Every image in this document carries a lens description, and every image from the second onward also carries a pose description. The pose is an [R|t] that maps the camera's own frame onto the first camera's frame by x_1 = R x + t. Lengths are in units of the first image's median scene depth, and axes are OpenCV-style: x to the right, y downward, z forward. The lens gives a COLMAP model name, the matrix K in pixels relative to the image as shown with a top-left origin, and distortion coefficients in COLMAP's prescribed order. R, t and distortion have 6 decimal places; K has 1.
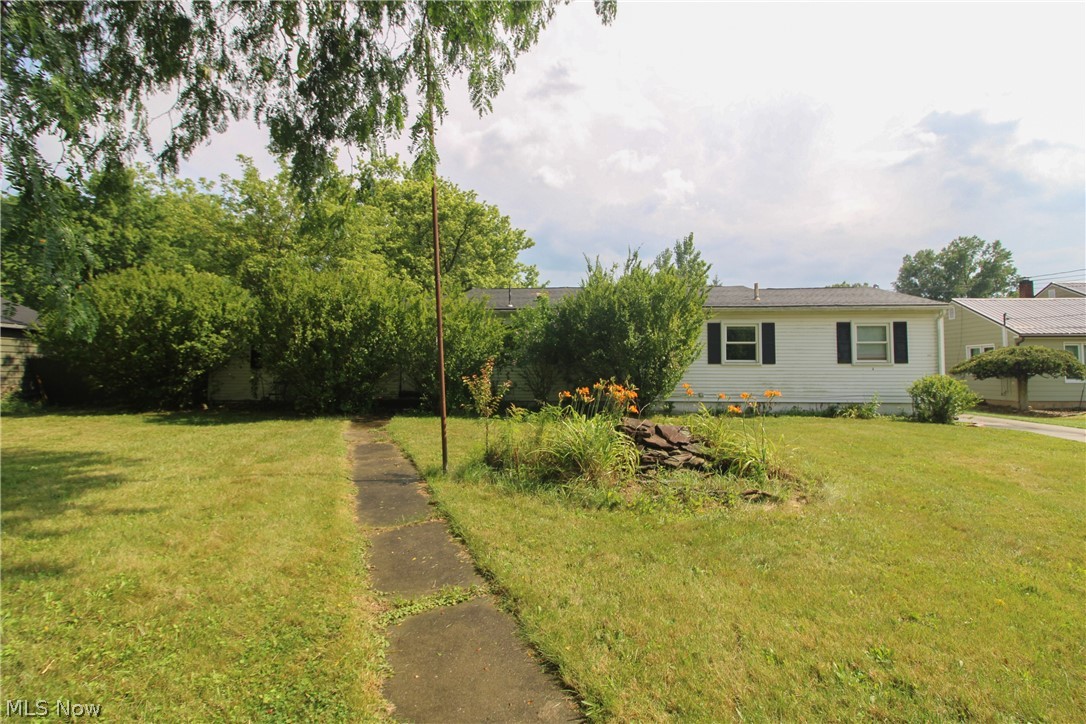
lens RADIAL K [[503.4, 0, 545.5], [0, 503.4, 358.1], [0, 0, 1]] dist [0.019696, -0.000554]
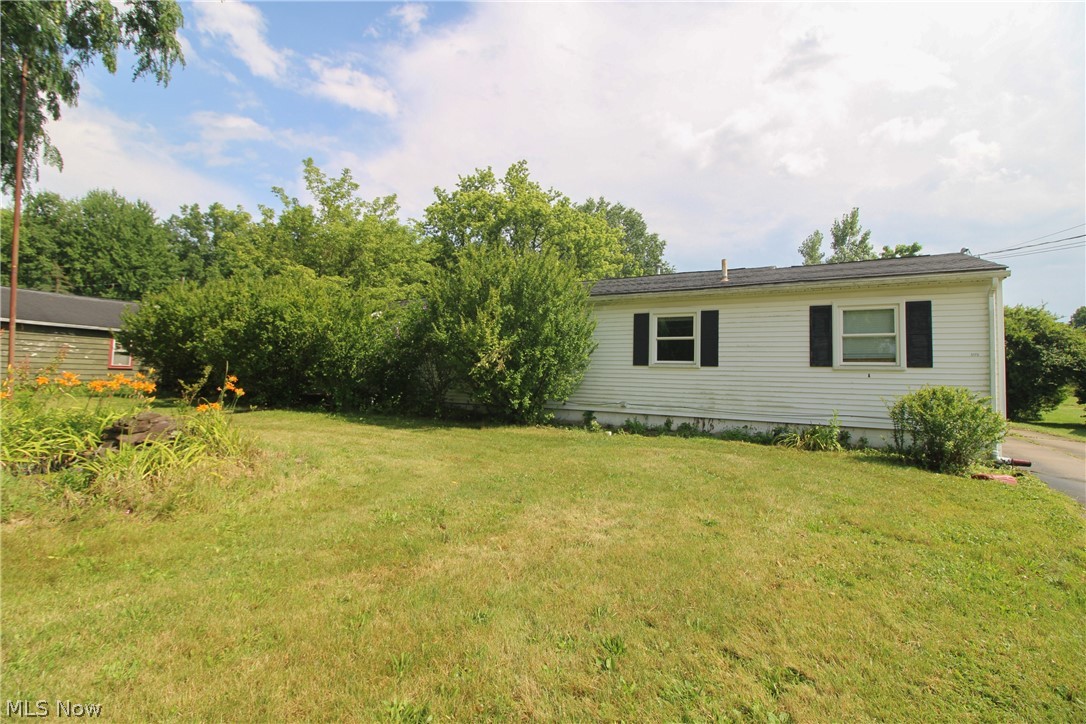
lens RADIAL K [[526.7, 0, 546.2], [0, 526.7, 363.0], [0, 0, 1]] dist [-0.005245, -0.001067]
pose [[0.897449, 0.007265, -0.441059, 0.561162], [-0.015911, 0.999747, -0.015907, 0.022491], [0.440831, 0.021293, 0.897337, 0.208846]]
